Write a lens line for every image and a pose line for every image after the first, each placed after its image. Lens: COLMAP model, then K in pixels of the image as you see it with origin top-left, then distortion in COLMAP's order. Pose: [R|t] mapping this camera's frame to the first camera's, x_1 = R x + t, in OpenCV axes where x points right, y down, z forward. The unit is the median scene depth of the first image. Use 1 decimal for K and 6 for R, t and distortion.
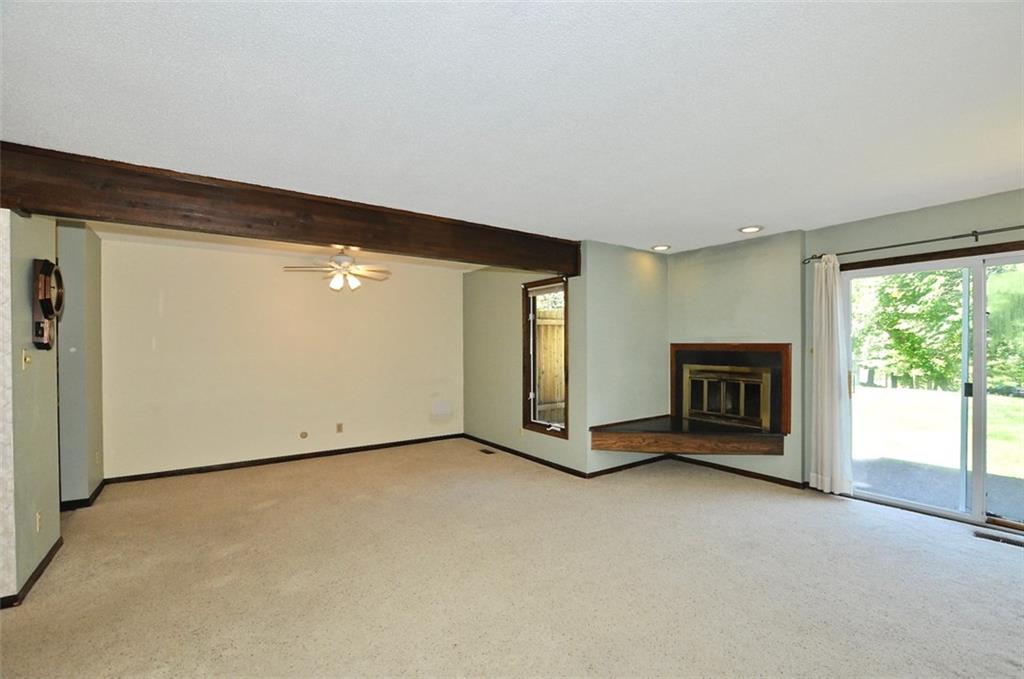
lens RADIAL K [[449.2, 0, 513.9], [0, 449.2, 348.0], [0, 0, 1]] dist [-0.025638, 0.001020]
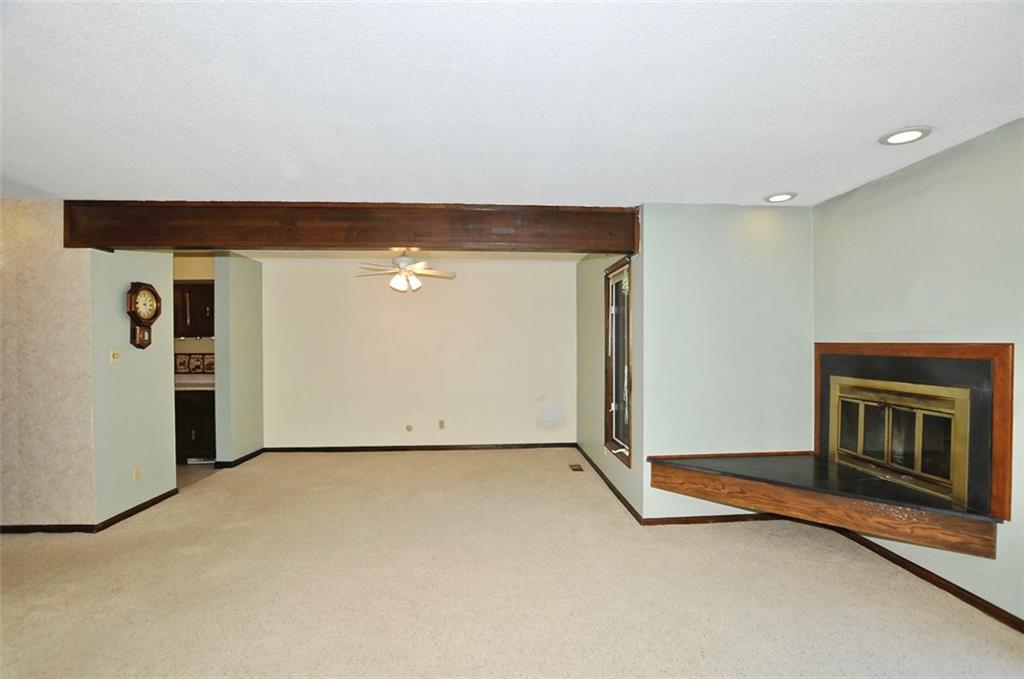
lens RADIAL K [[449.2, 0, 513.9], [0, 449.2, 348.0], [0, 0, 1]] dist [-0.025638, 0.001020]
pose [[0.850325, 0.005239, -0.526231, 0.365978], [-0.002835, 0.999982, 0.005373, -0.005205], [0.526250, -0.003077, 0.850324, 0.256912]]
